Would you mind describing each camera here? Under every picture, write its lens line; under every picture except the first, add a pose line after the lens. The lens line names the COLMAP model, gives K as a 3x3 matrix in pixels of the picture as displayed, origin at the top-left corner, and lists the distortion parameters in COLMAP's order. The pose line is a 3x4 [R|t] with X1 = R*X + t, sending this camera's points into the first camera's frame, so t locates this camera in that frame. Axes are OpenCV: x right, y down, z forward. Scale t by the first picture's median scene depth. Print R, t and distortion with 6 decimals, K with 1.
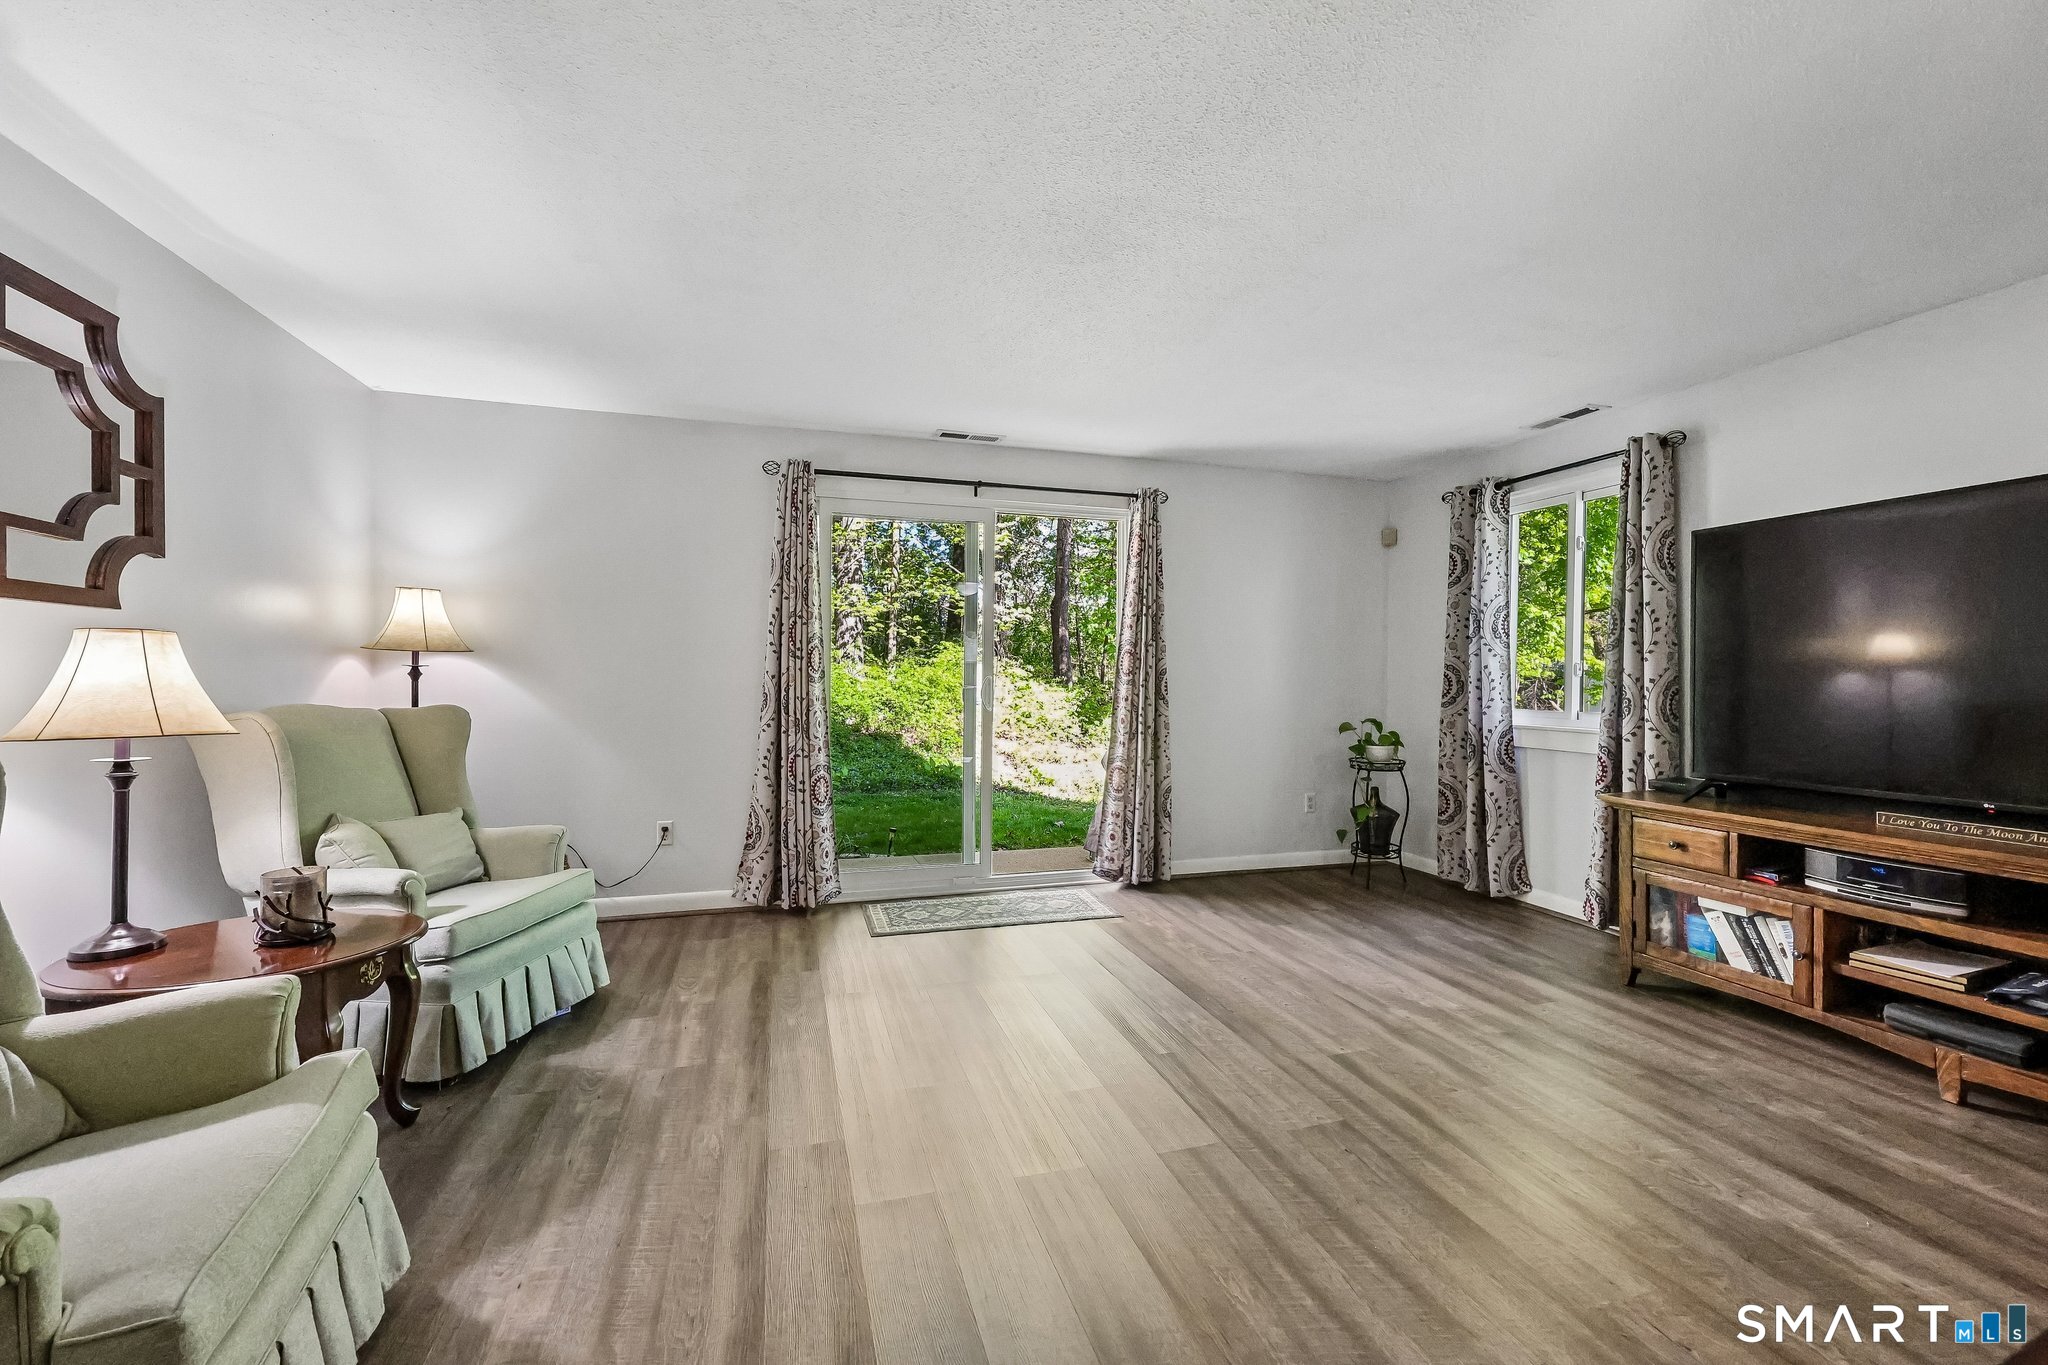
lens RADIAL K [[826.0, 0, 1030.4], [0, 826.0, 680.5], [0, 0, 1]] dist [-0.002916, 0.001155]
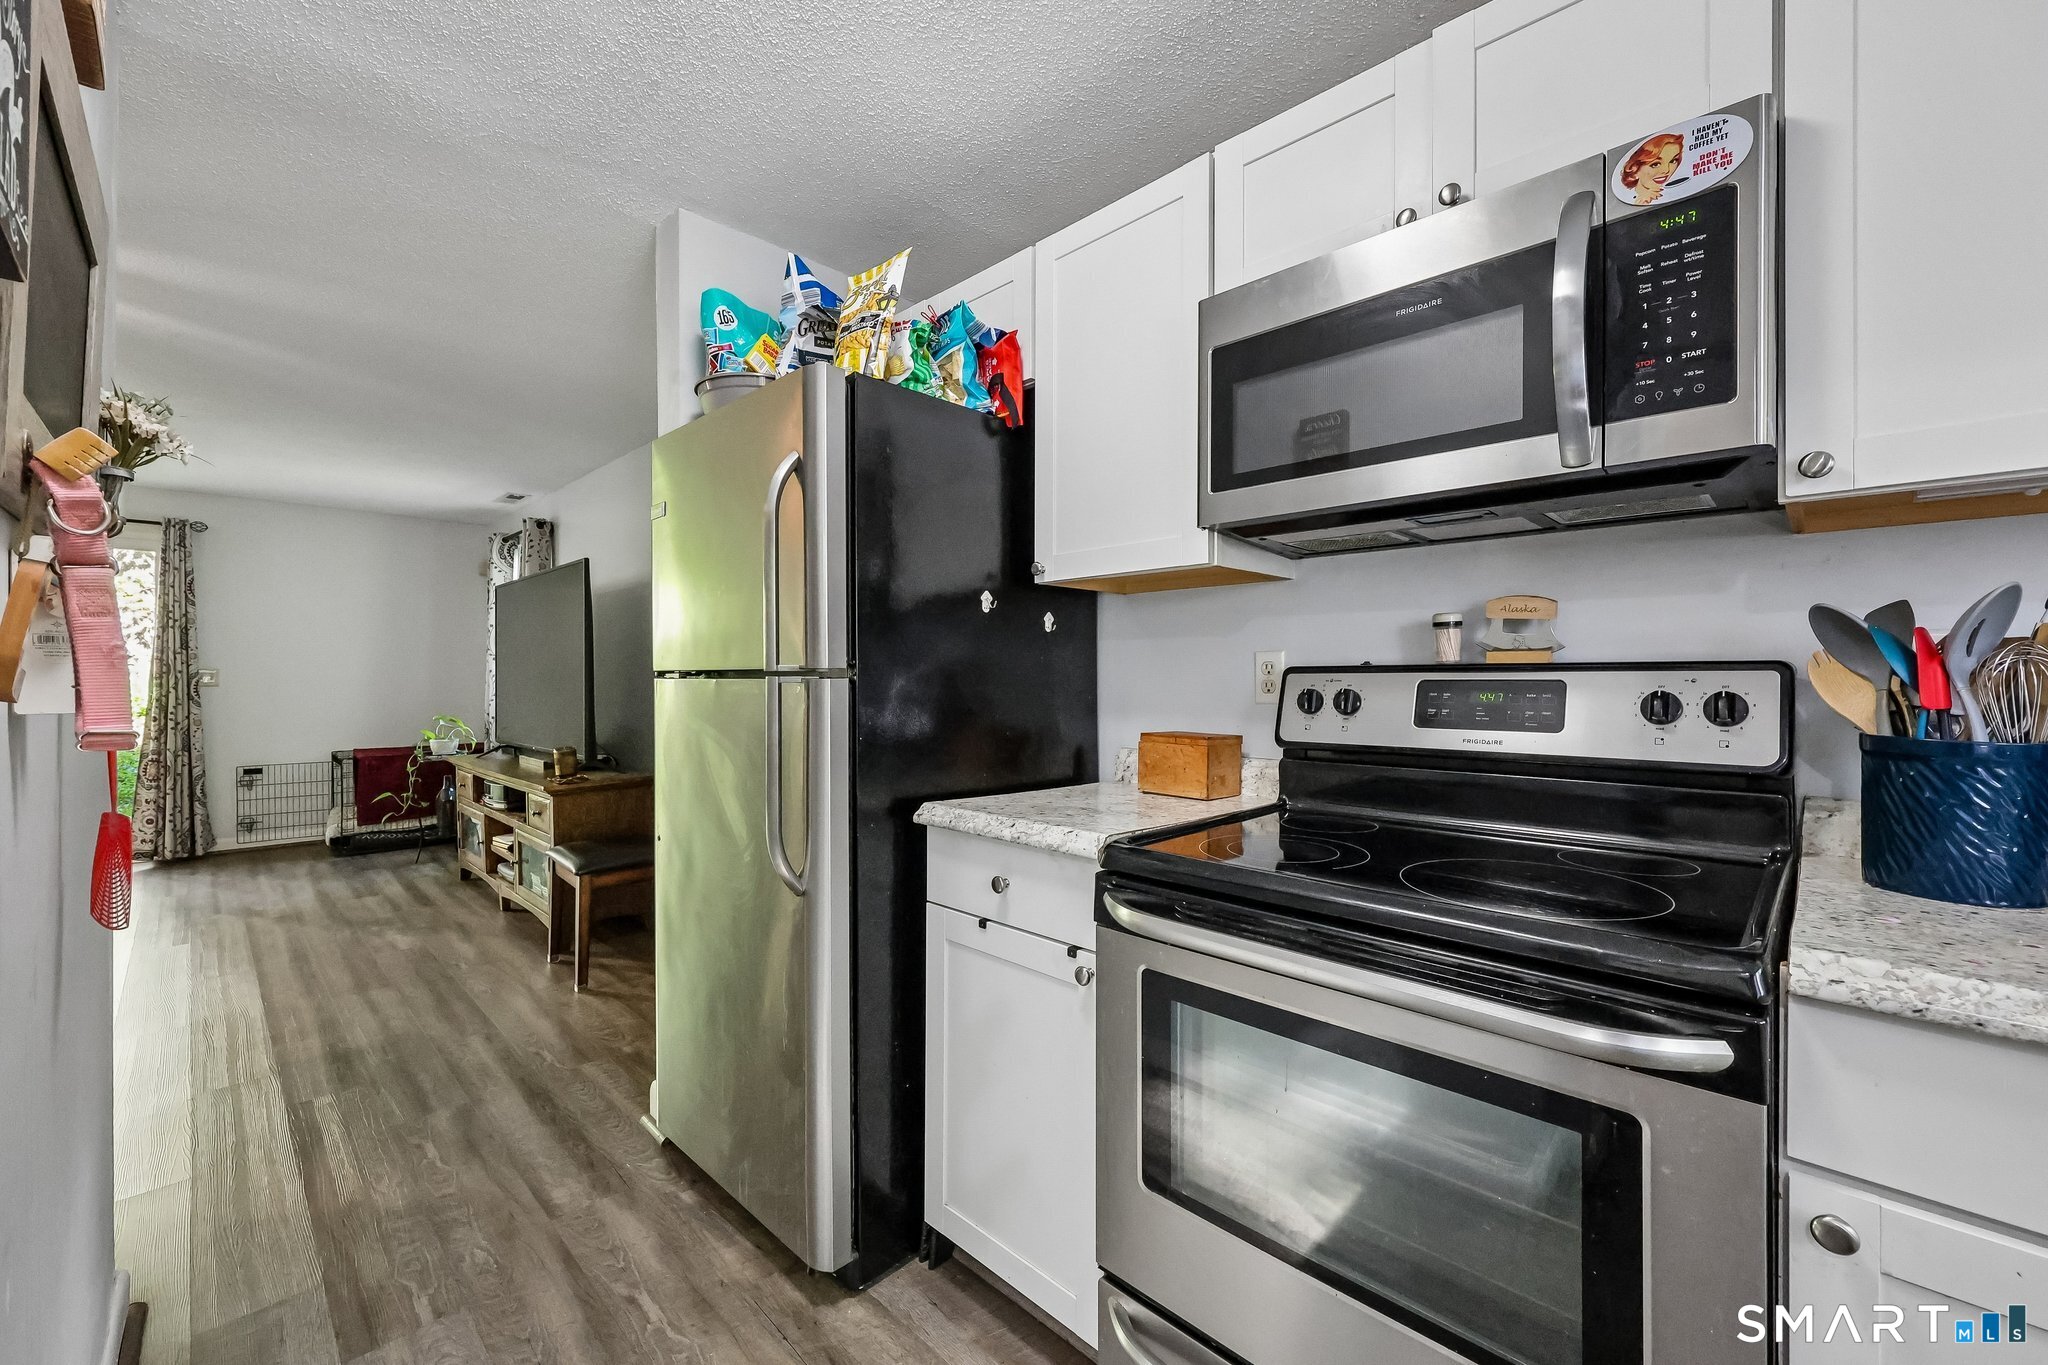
lens RADIAL K [[826.0, 0, 1021.6], [0, 826.0, 675.4], [0, 0, 1]] dist [-0.002916, 0.001155]
pose [[0.877868, -0.006493, 0.478859, 0.974597], [0.008659, 0.999960, -0.002315, 0.002560], [-0.478825, 0.006179, 0.877889, -0.909011]]
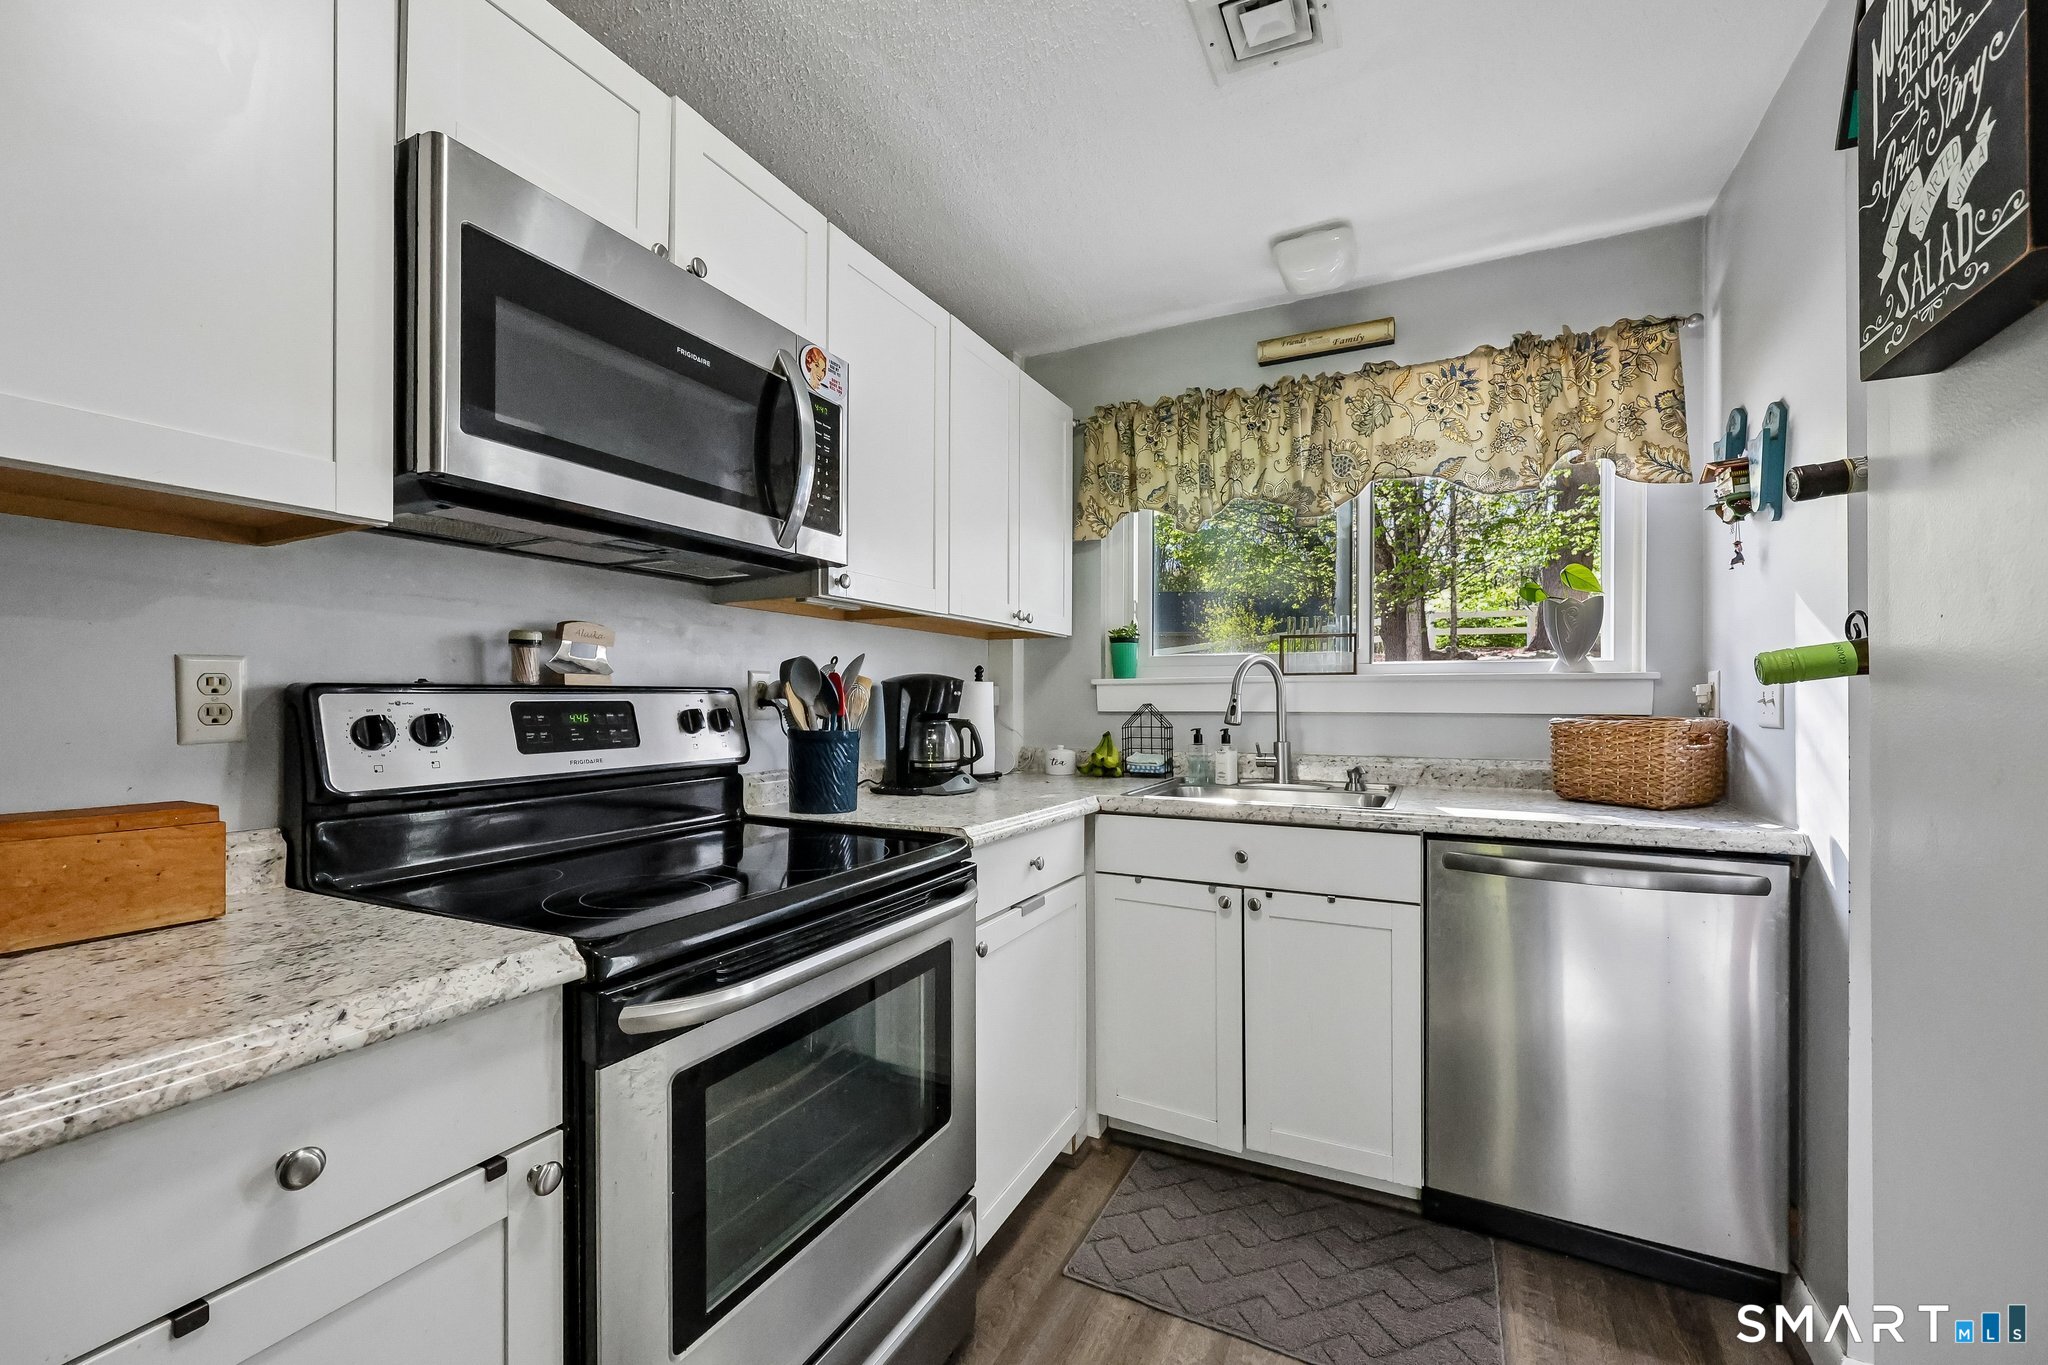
lens RADIAL K [[826.0, 0, 1024.9], [0, 826.0, 697.2], [0, 0, 1]] dist [-0.002916, 0.001155]
pose [[-0.726363, -0.008352, 0.687261, 0.909581], [-0.004074, 0.999961, 0.007846, -0.000881], [-0.687300, 0.002899, -0.726368, -0.441788]]
